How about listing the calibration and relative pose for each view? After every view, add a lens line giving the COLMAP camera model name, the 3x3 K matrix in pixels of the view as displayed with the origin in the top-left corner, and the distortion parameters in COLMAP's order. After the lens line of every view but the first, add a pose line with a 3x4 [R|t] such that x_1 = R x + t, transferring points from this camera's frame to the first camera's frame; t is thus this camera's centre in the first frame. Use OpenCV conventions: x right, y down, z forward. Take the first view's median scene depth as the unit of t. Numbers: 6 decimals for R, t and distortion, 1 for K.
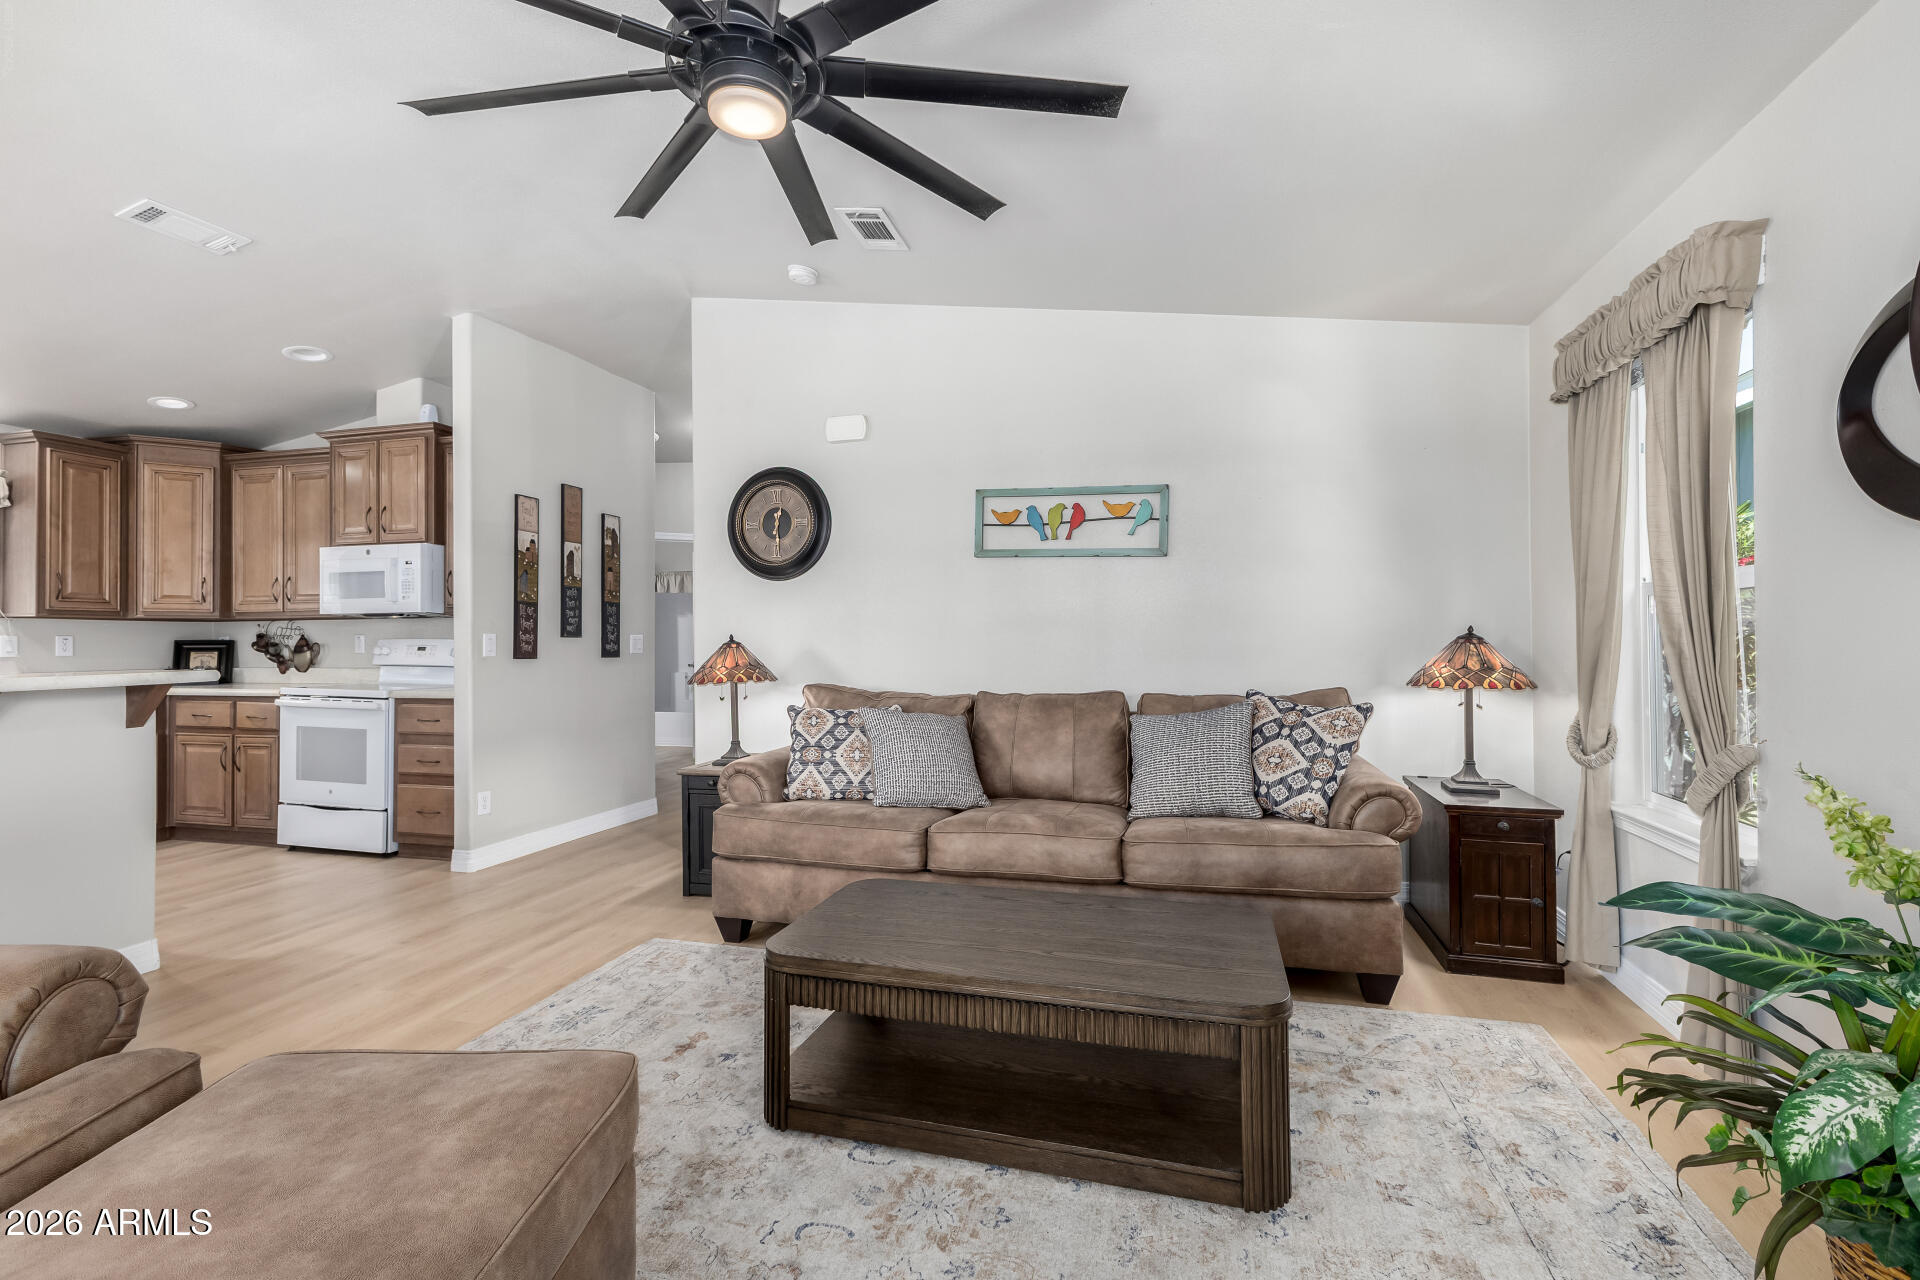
lens RADIAL K [[821.7, 0, 939.0], [0, 821.7, 640.9], [0, 0, 1]] dist [0.013587, -0.003588]
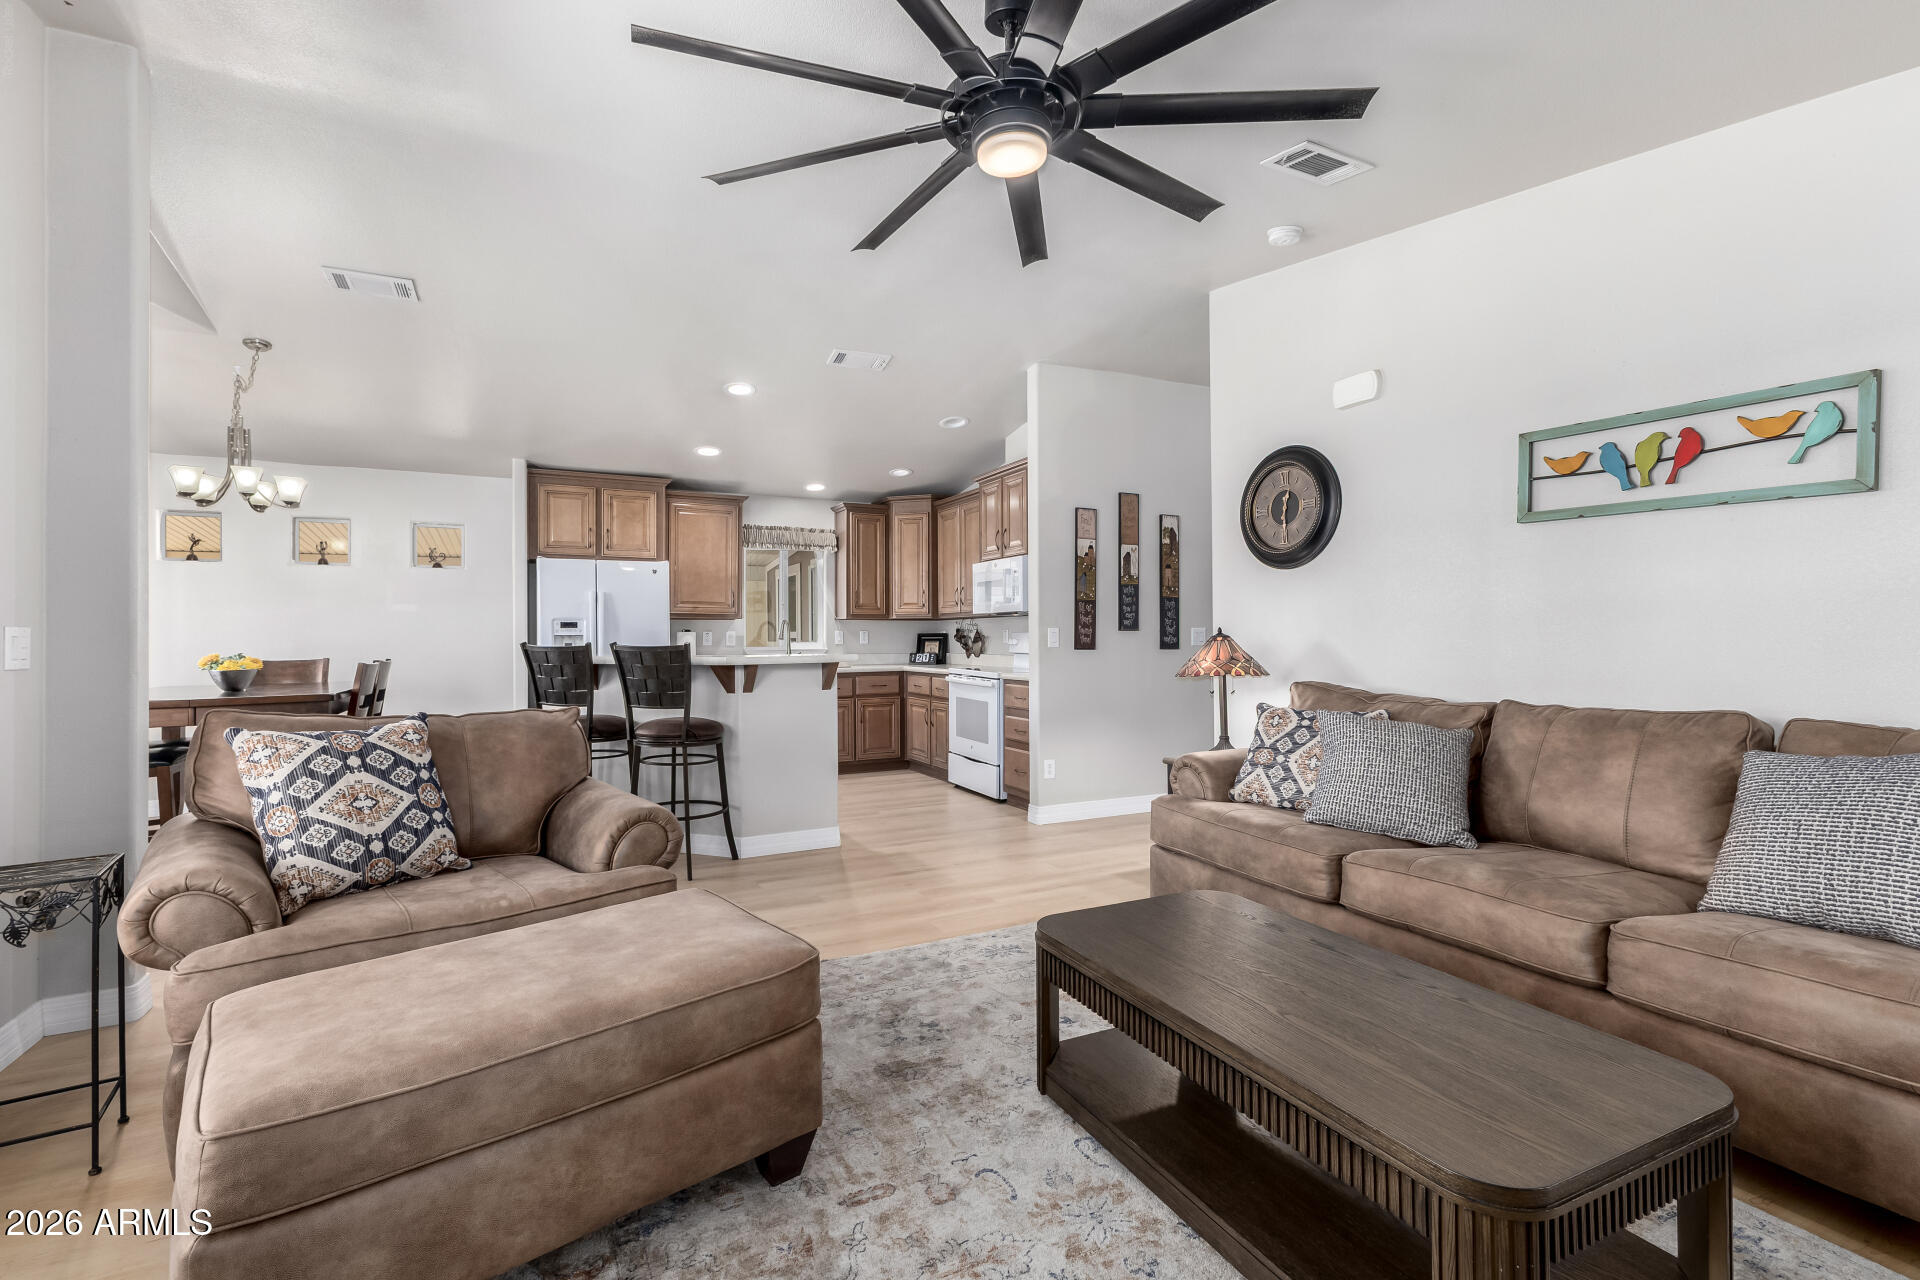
lens RADIAL K [[821.7, 0, 947.0], [0, 821.7, 637.2], [0, 0, 1]] dist [0.013587, -0.003588]
pose [[0.668192, 0.002264, -0.743985, 0.241468], [0.002376, 0.999984, 0.005177, -0.001763], [0.743985, -0.005227, 0.668176, 0.091107]]
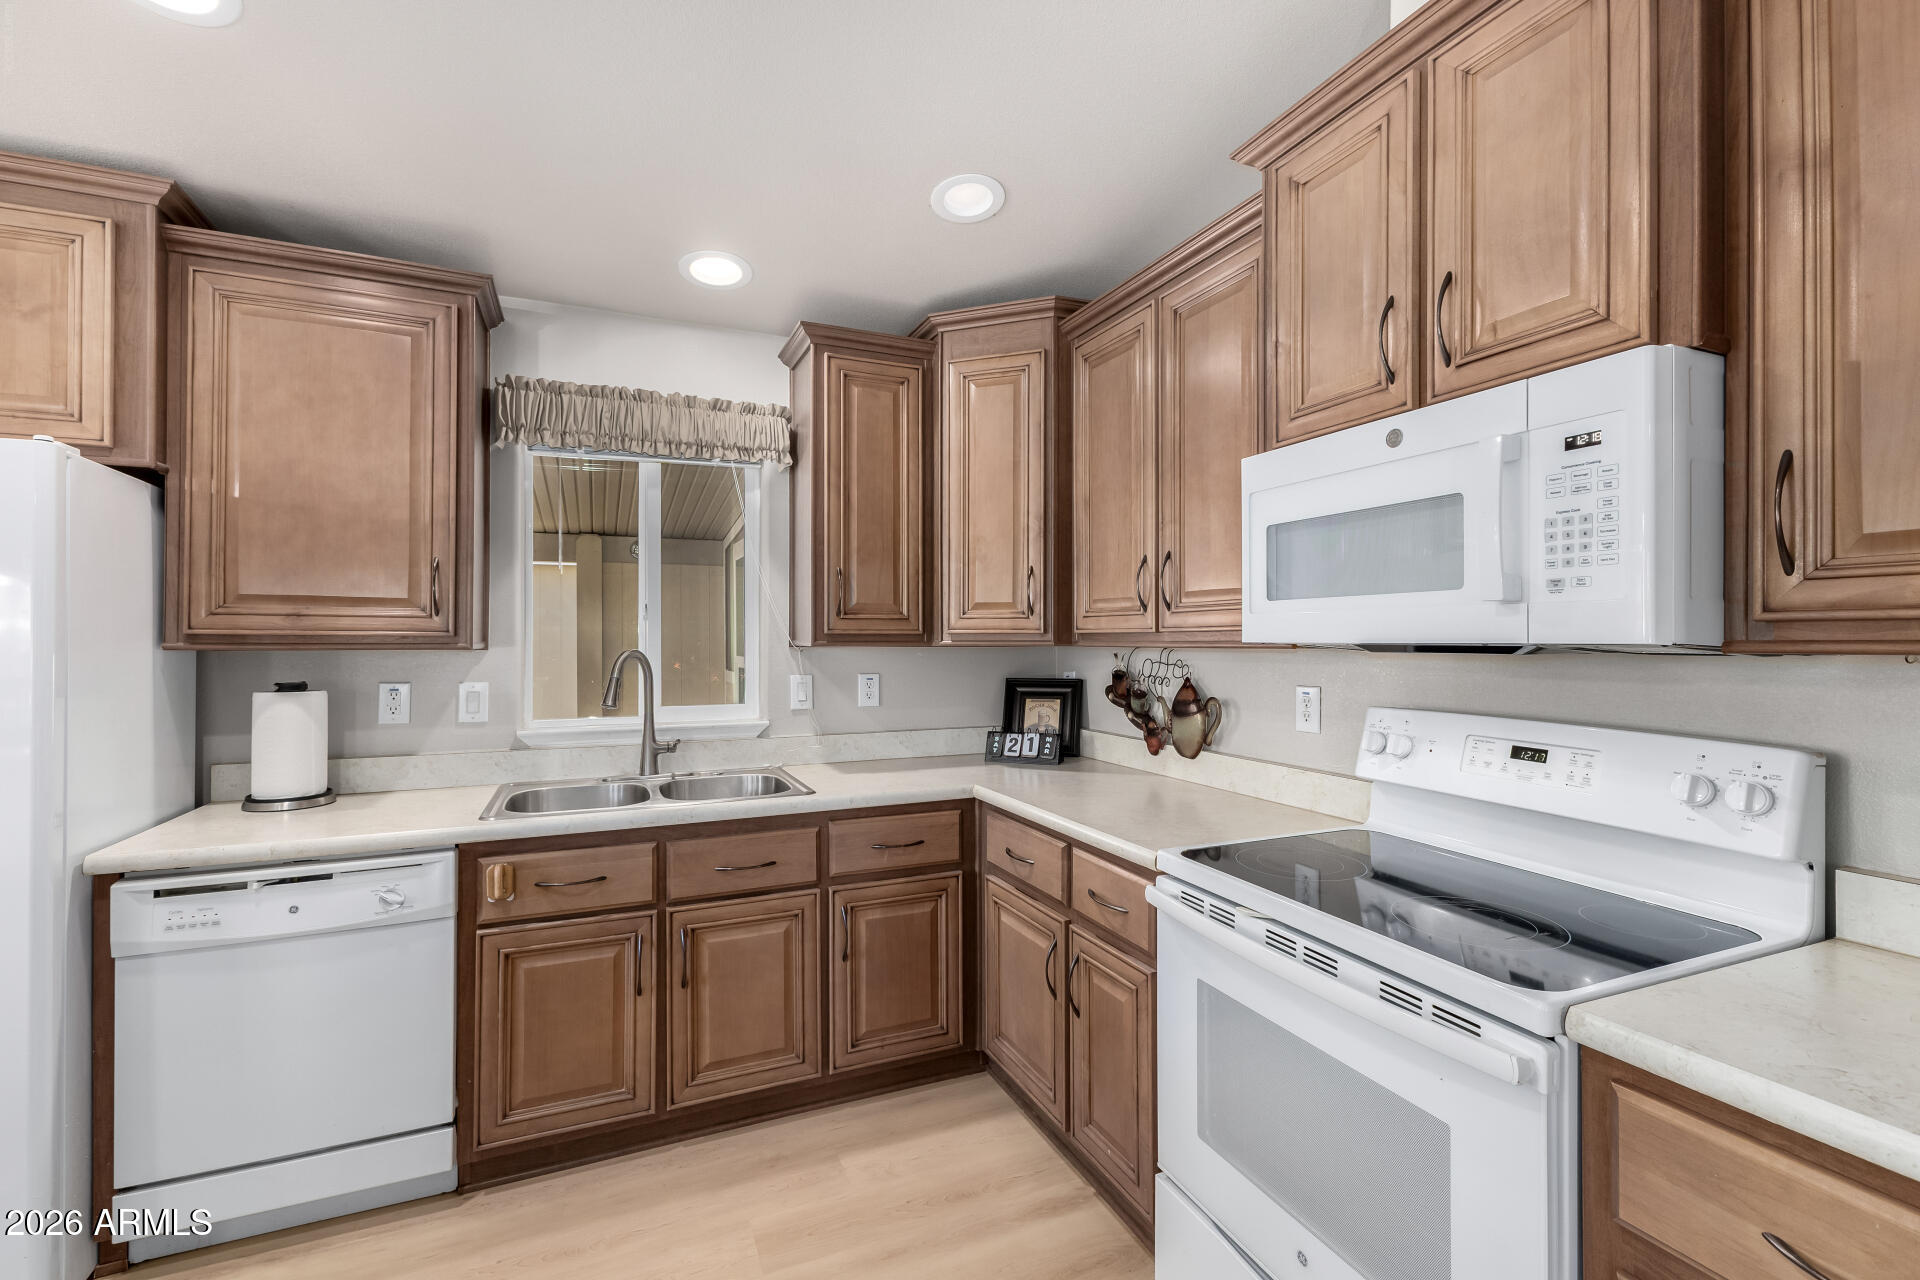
lens RADIAL K [[821.7, 0, 963.0], [0, 821.7, 630.5], [0, 0, 1]] dist [0.013587, -0.003588]
pose [[0.634937, -0.004573, -0.772550, -0.624806], [0.002535, 0.999989, -0.003836, -0.041866], [0.772560, 0.000478, 0.634942, 0.772500]]
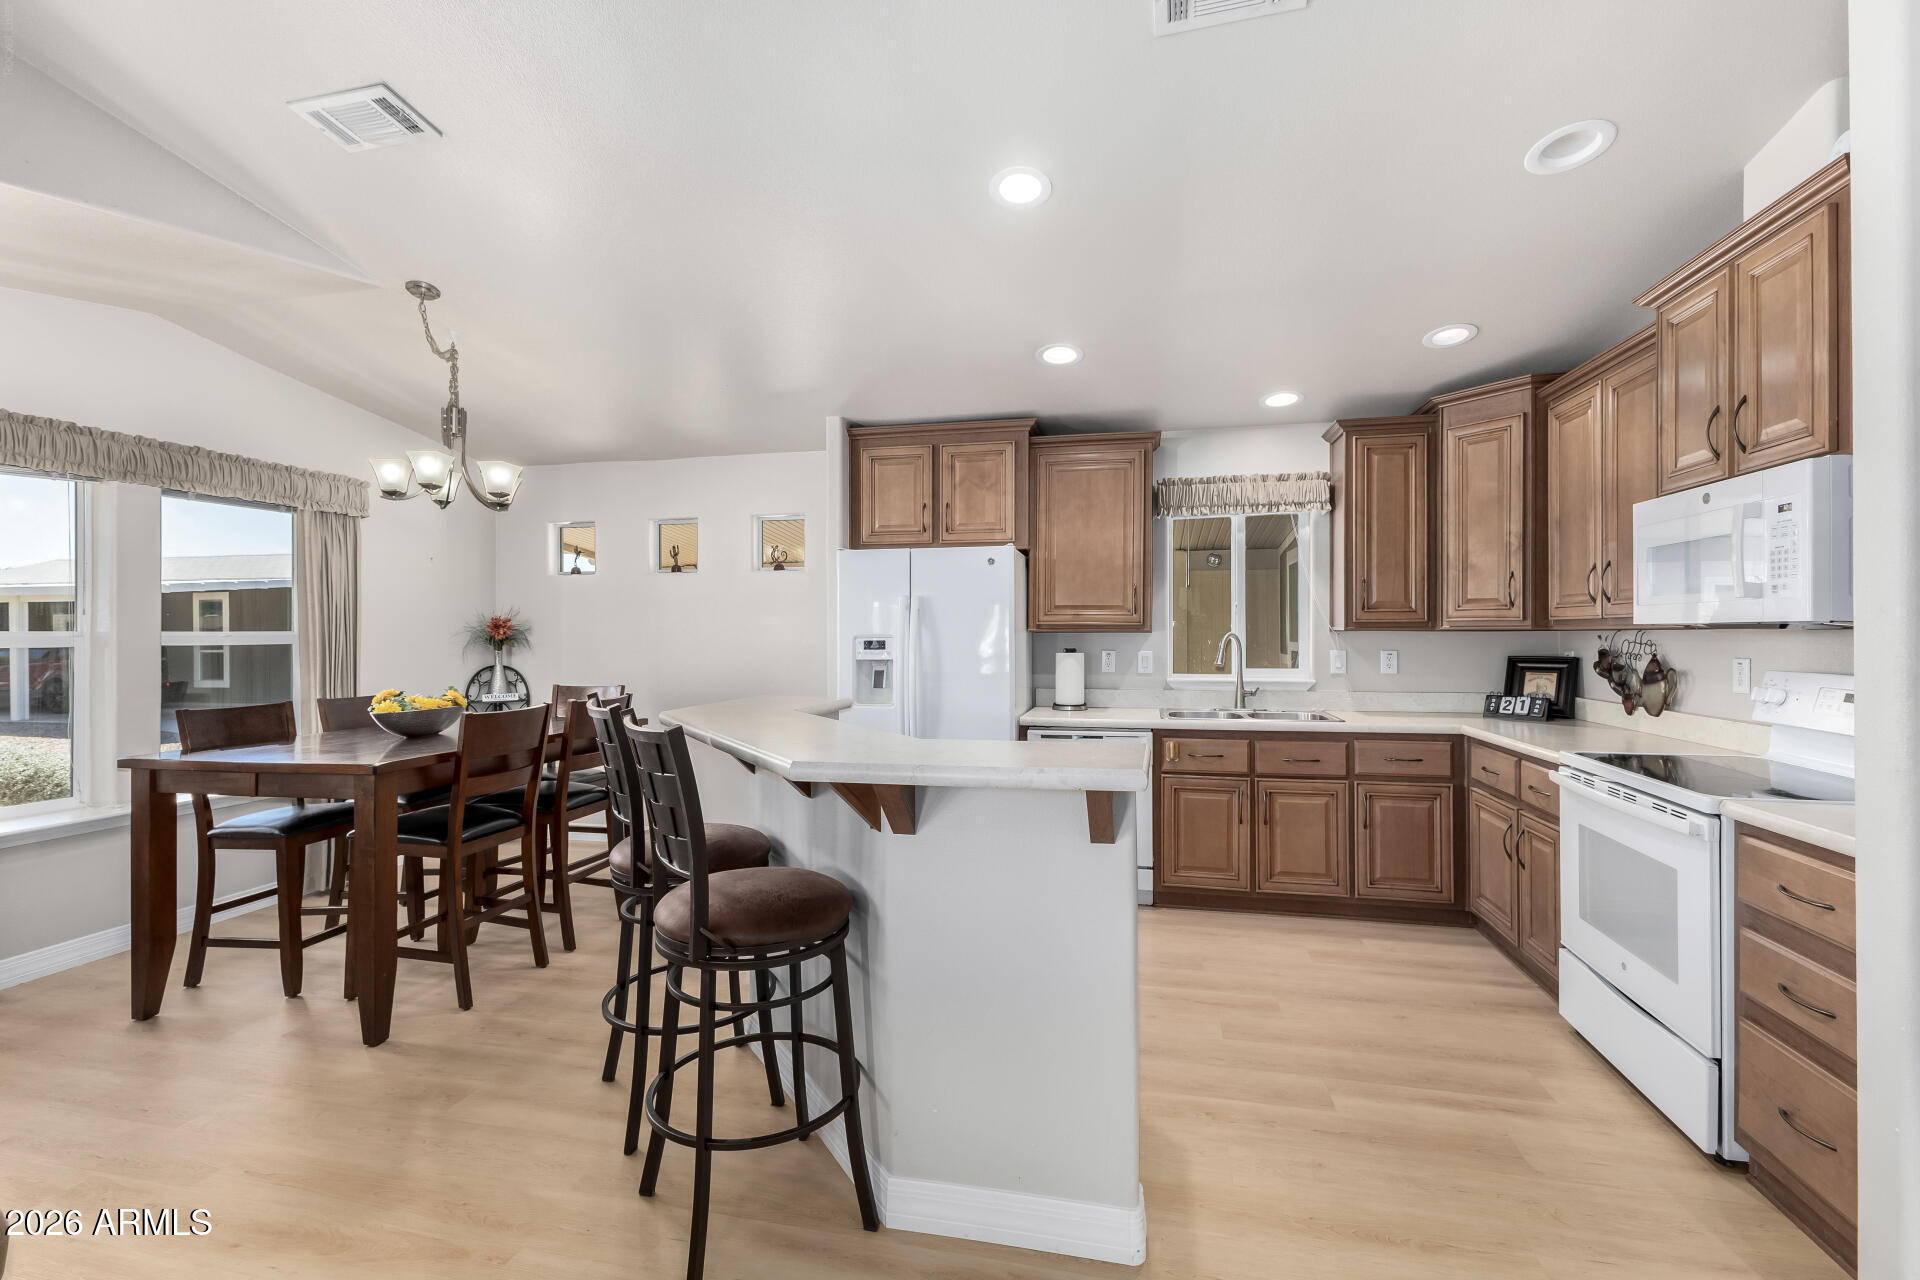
lens RADIAL K [[821.7, 0, 1005.4], [0, 821.7, 636.1], [0, 0, 1]] dist [0.013587, -0.003588]
pose [[0.088441, 0.007057, -0.996056, -0.267025], [0.007588, 0.999941, 0.007758, -0.036655], [0.996052, -0.008244, 0.088383, 0.605738]]
